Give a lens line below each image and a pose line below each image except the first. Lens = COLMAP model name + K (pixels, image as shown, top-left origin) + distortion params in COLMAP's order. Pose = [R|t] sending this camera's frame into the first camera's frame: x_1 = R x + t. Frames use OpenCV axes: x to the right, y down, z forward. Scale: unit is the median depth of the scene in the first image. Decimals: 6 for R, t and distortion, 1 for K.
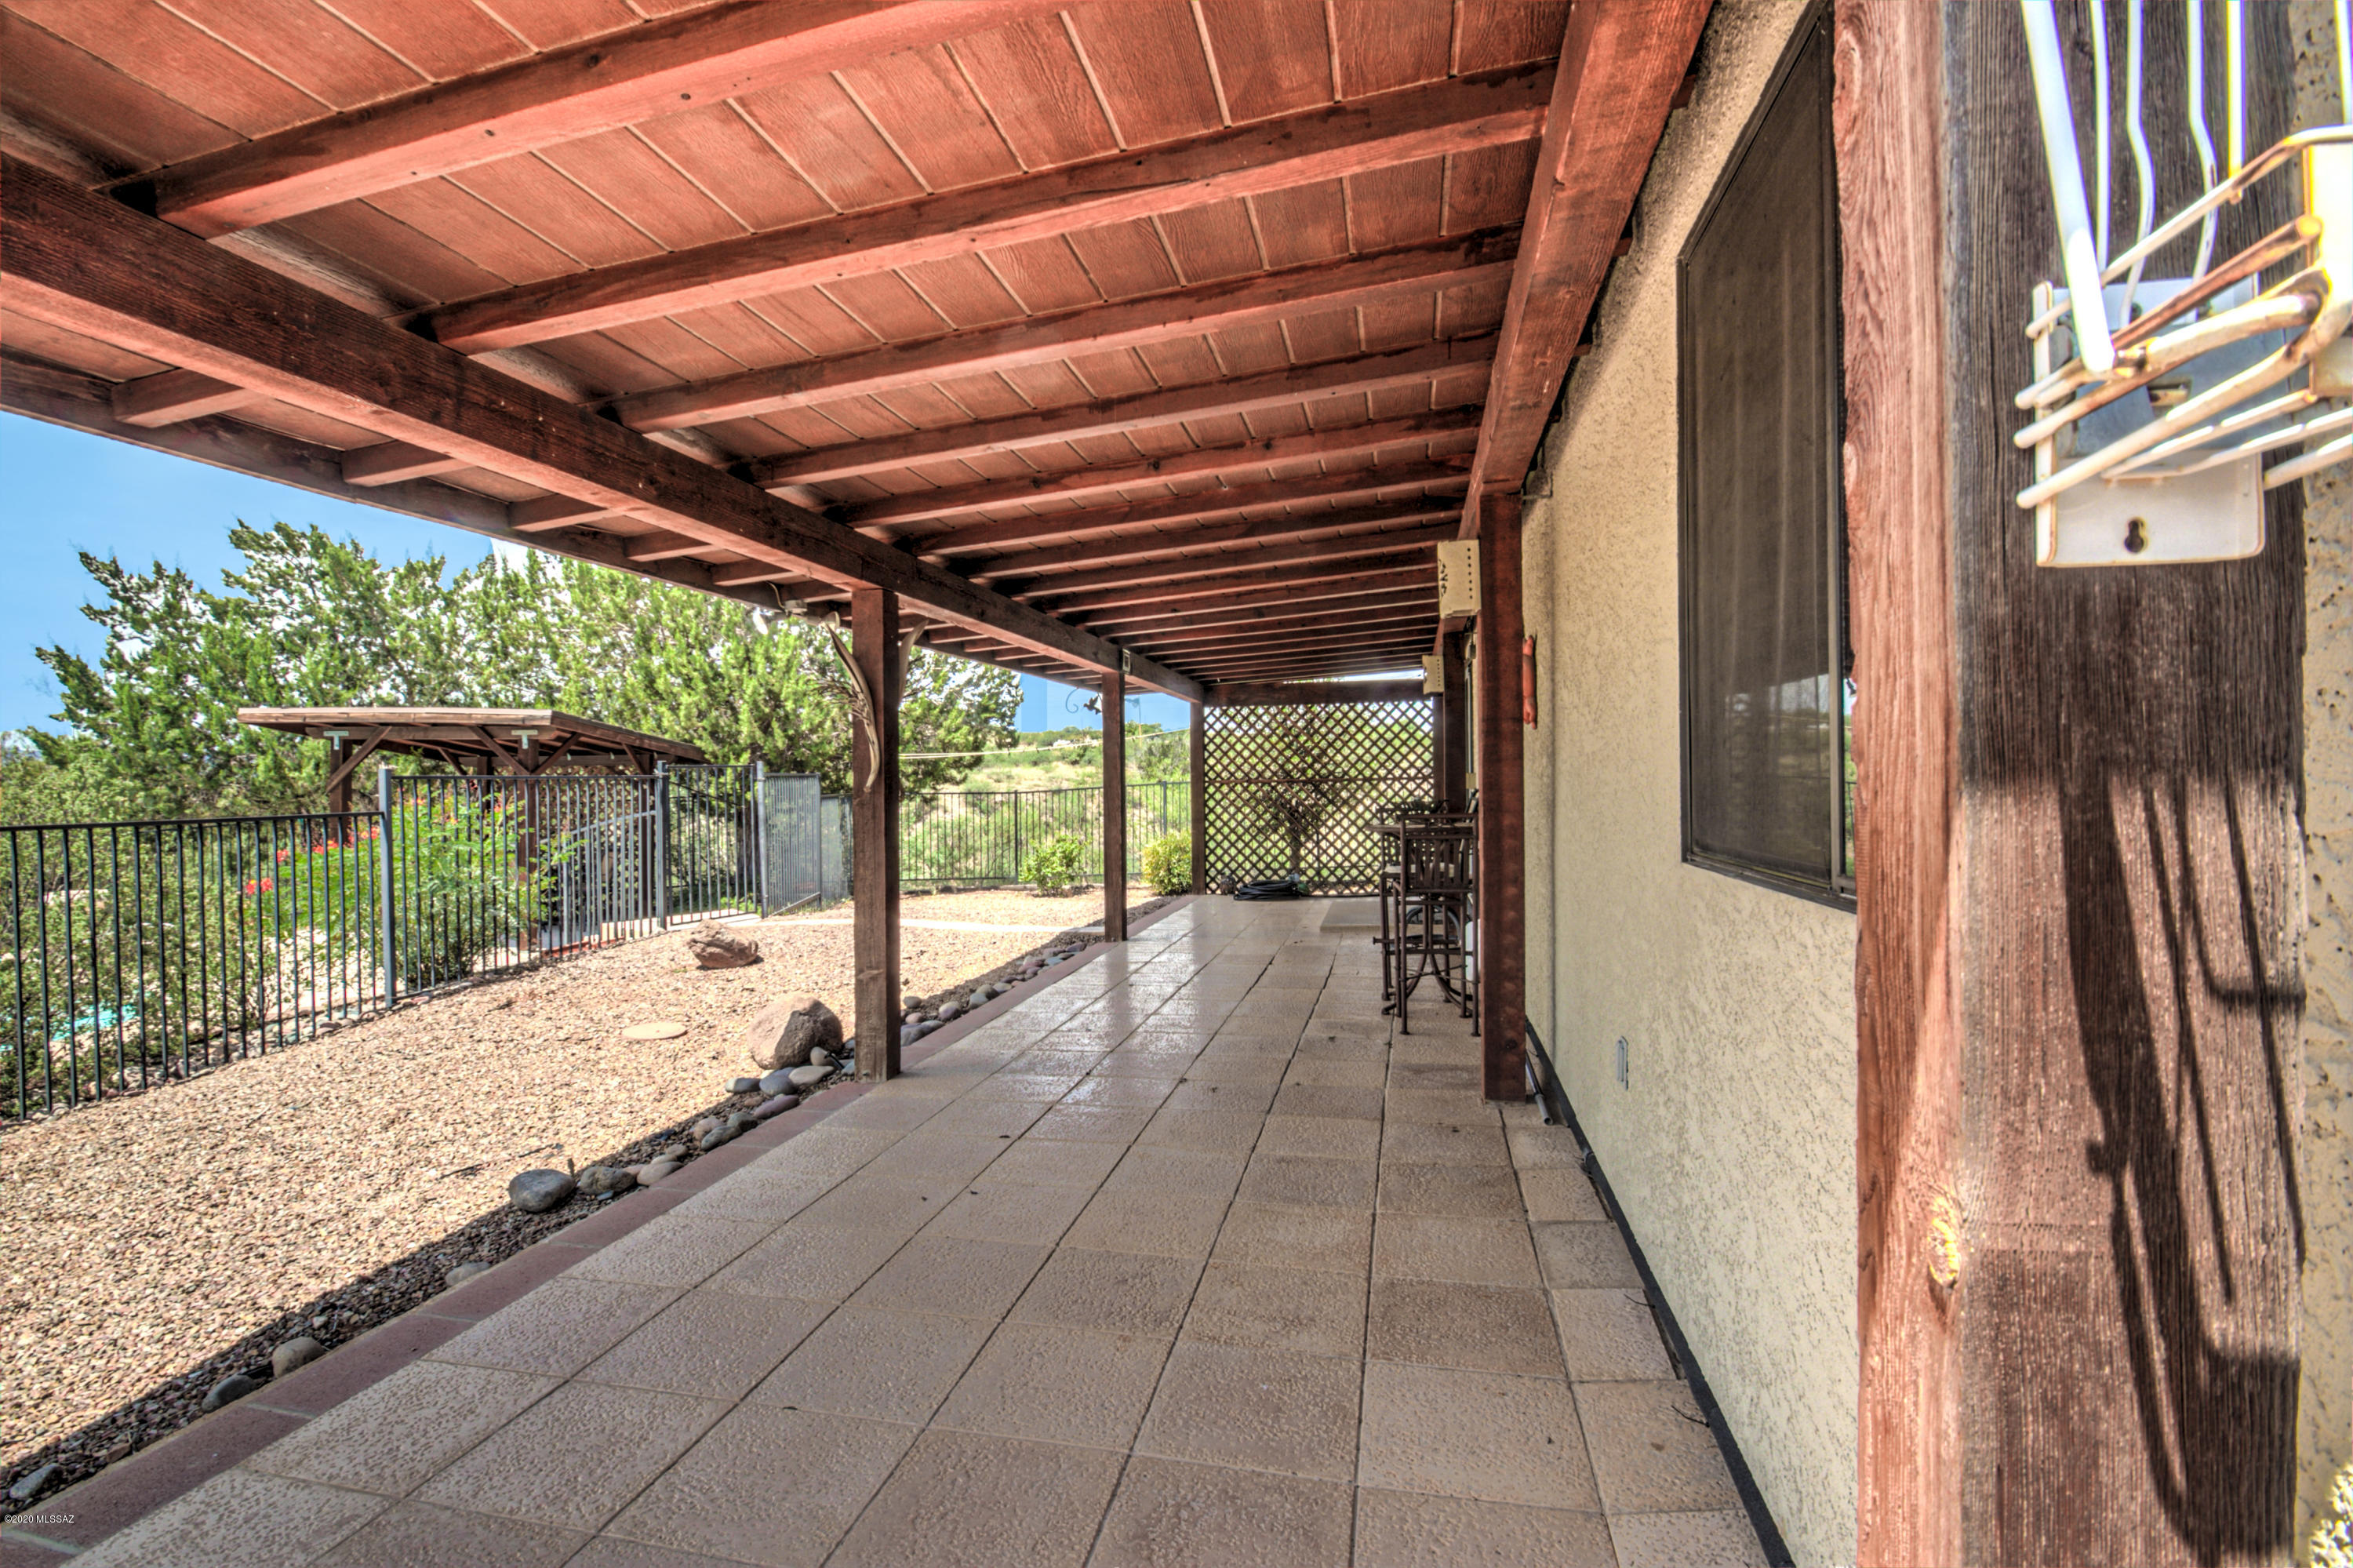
lens RADIAL K [[1095.8, 0, 1133.7], [0, 1095.8, 787.1], [0, 0, 1]] dist [-0.002200, 0.000159]
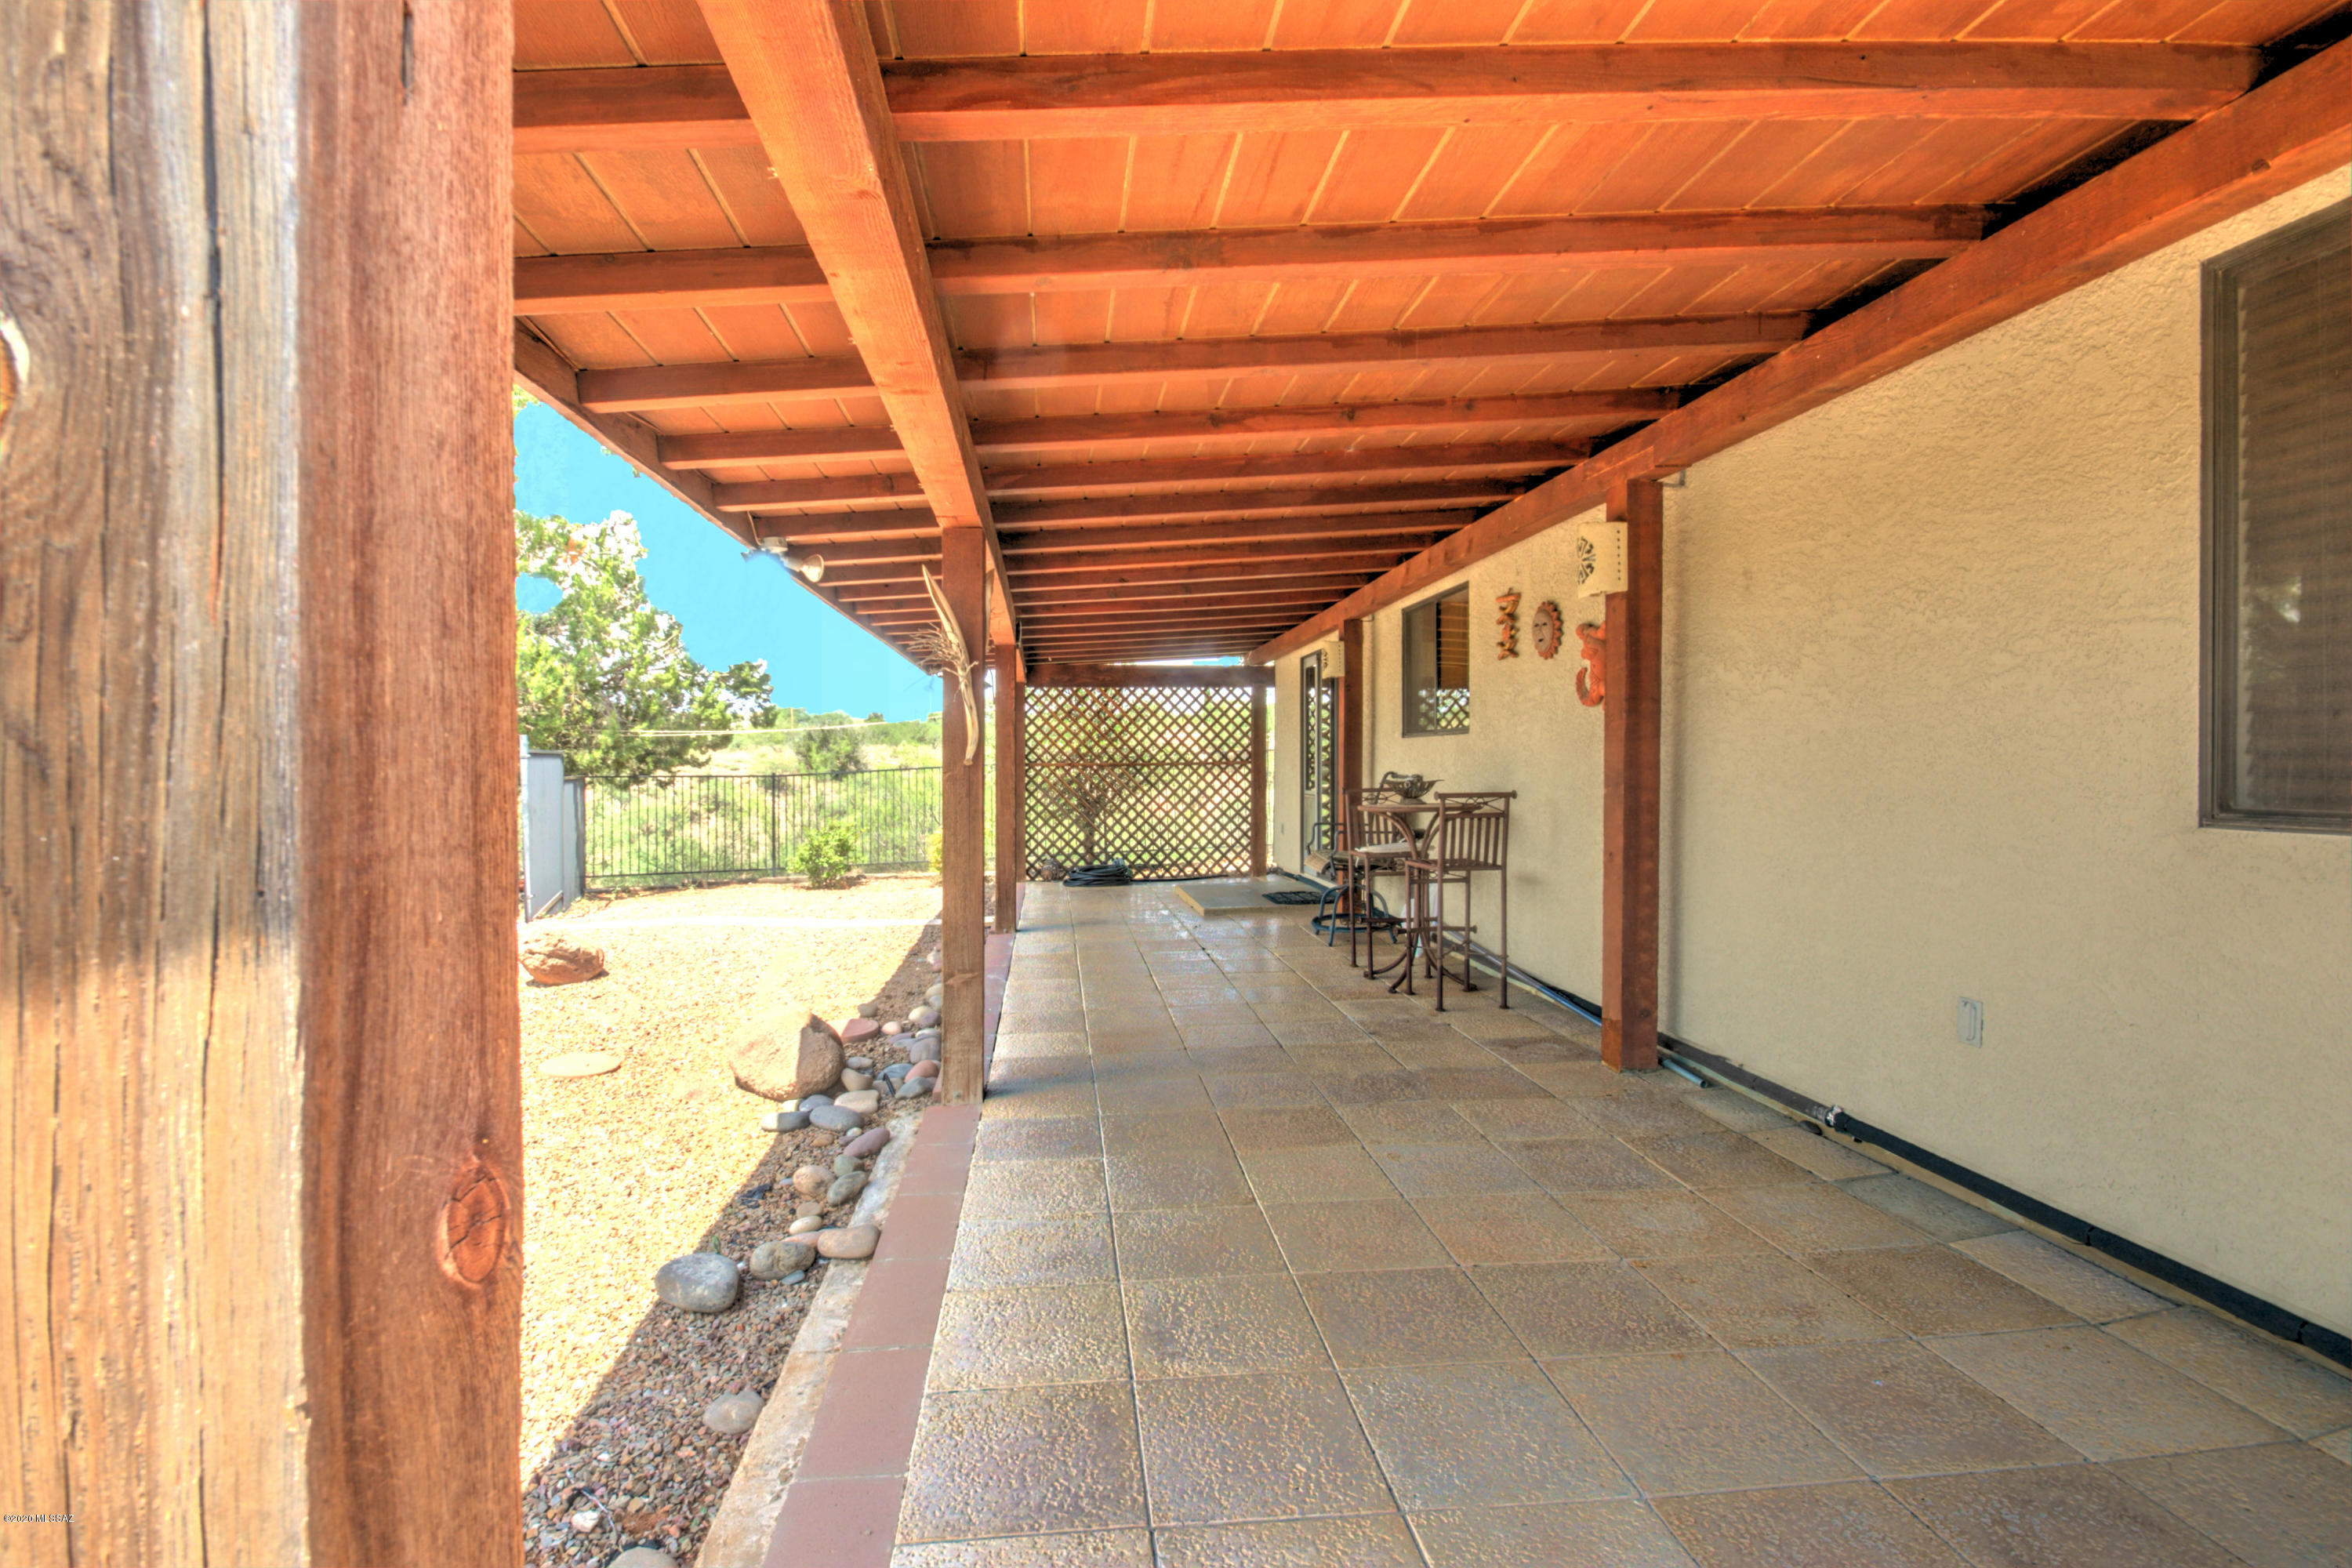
lens RADIAL K [[1095.3, 0, 1133.2], [0, 1095.3, 787.1], [0, 0, 1]] dist [-0.002200, 0.000159]
pose [[0.950989, 0.001845, 0.309220, -0.150021], [-0.005437, 0.999927, 0.010755, 0.004412], [-0.309178, -0.011909, 0.950930, 0.058112]]
